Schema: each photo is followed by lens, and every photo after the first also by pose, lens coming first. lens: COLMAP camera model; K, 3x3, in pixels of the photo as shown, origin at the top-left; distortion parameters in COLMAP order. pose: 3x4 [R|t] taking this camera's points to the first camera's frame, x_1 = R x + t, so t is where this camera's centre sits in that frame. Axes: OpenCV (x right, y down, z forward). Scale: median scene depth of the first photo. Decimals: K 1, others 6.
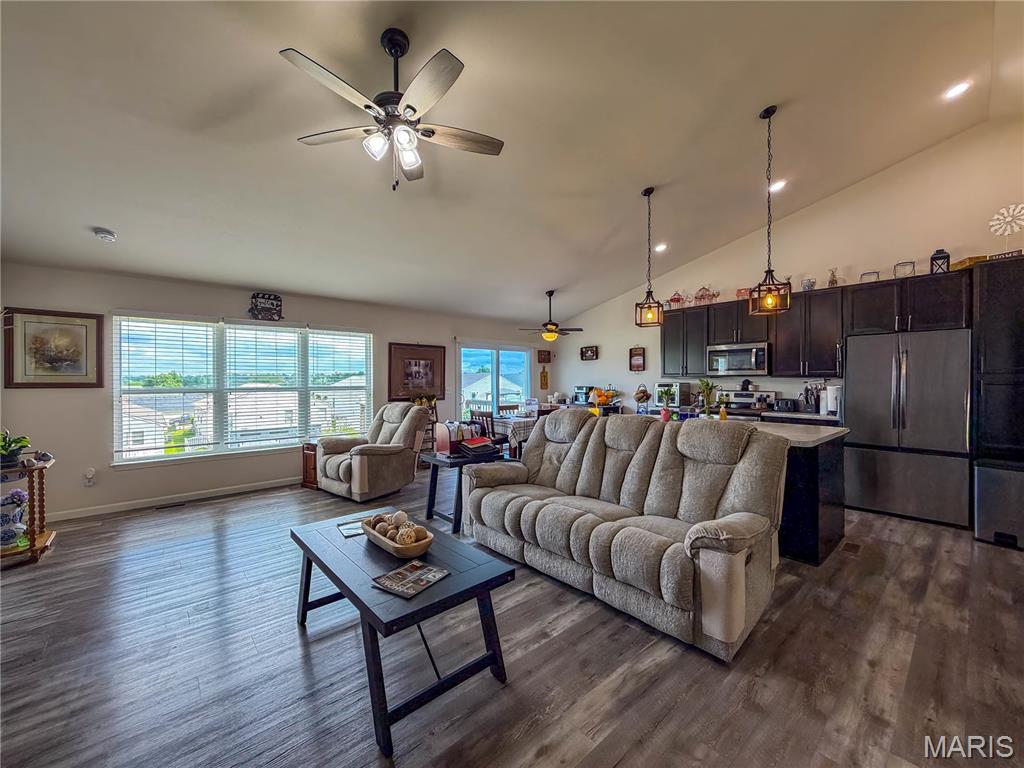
lens RADIAL K [[406.8, 0, 509.9], [0, 406.8, 381.9], [0, 0, 1]] dist [0.006470, -0.000018]
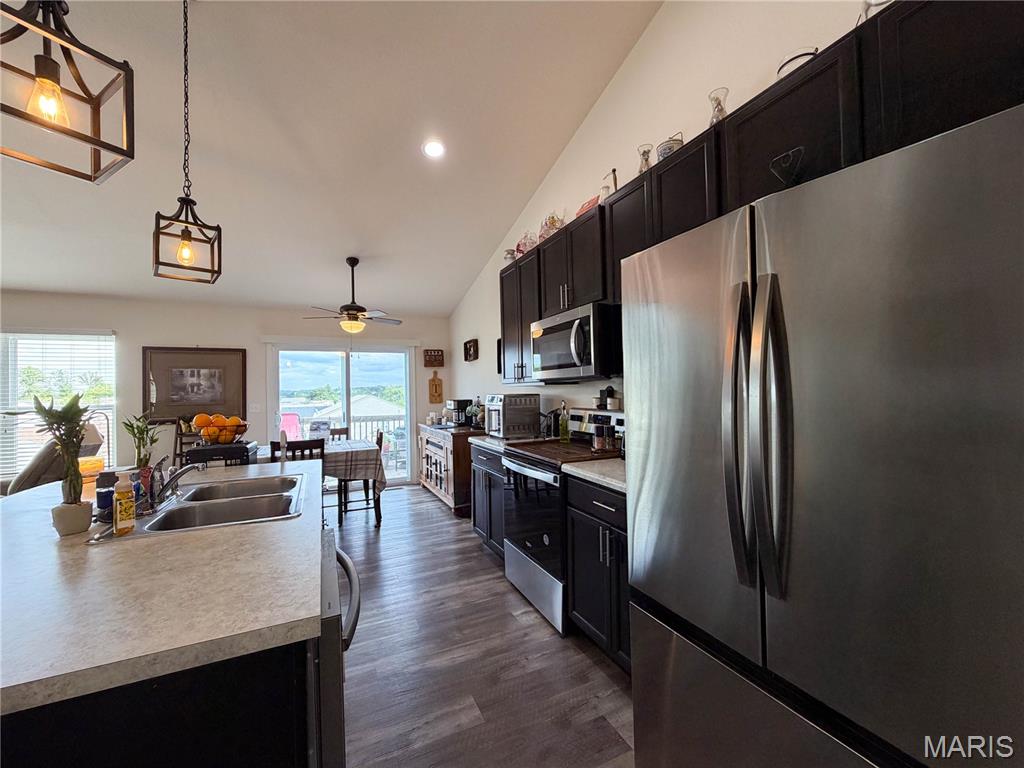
lens RADIAL K [[406.8, 0, 508.1], [0, 406.8, 389.9], [0, 0, 1]] dist [0.006470, -0.000018]
pose [[0.958470, -0.018303, -0.284604, 0.714407], [0.018753, 0.999823, -0.001146, -0.004152], [0.284575, -0.004239, 0.958644, 0.591109]]
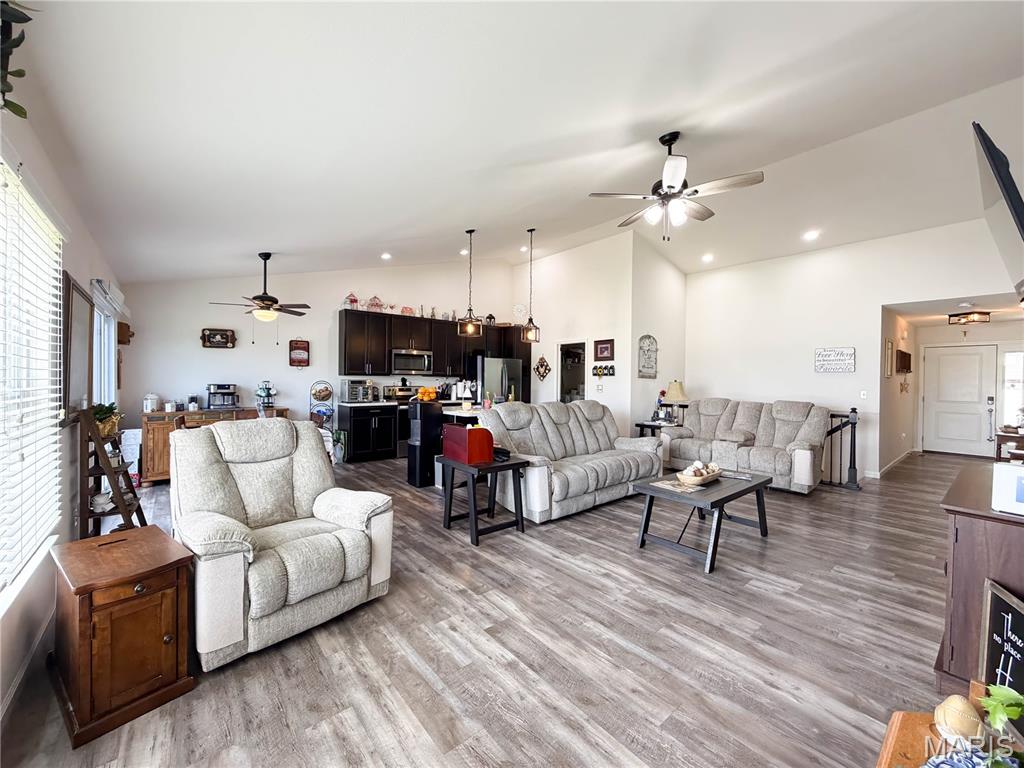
lens RADIAL K [[406.8, 0, 508.4], [0, 406.8, 384.7], [0, 0, 1]] dist [0.006470, -0.000018]
pose [[0.032428, -0.011410, 0.999409, -0.829916], [-0.008019, 0.999900, 0.011676, -0.000787], [-0.999442, -0.008393, 0.032333, 0.738738]]
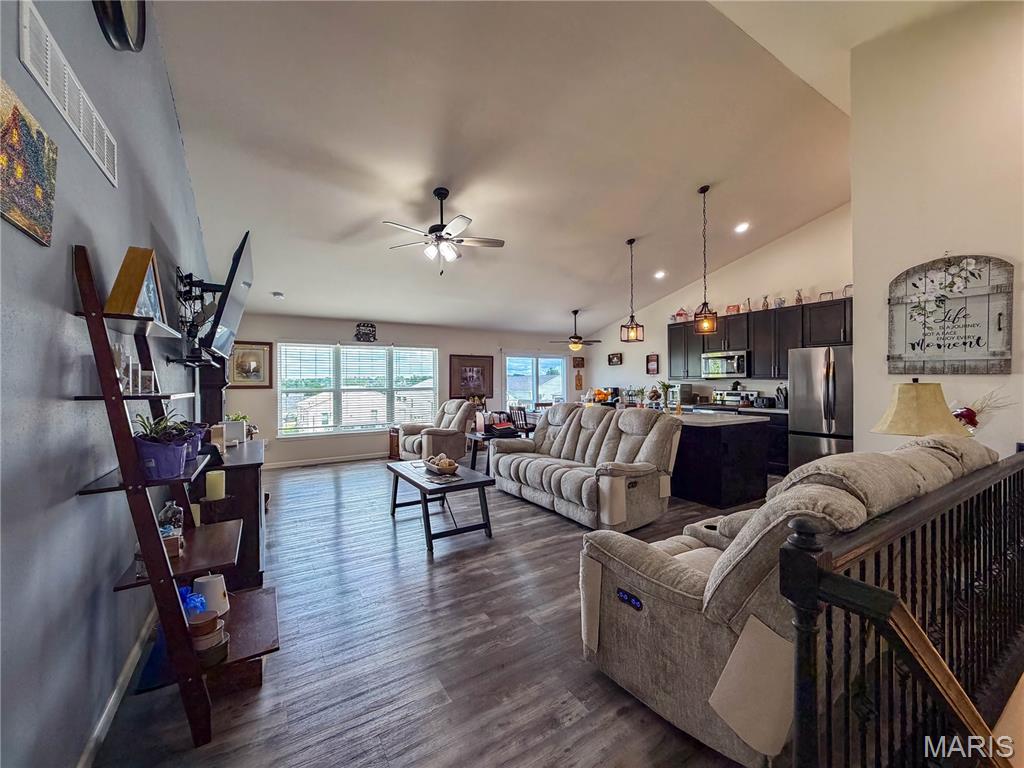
lens RADIAL K [[406.8, 0, 510.6], [0, 406.8, 380.5], [0, 0, 1]] dist [0.006470, -0.000018]
pose [[0.985346, -0.005576, -0.170473, 0.155928], [0.004149, 0.999953, -0.008727, 0.000167], [0.170514, 0.007892, 0.985324, -0.341752]]
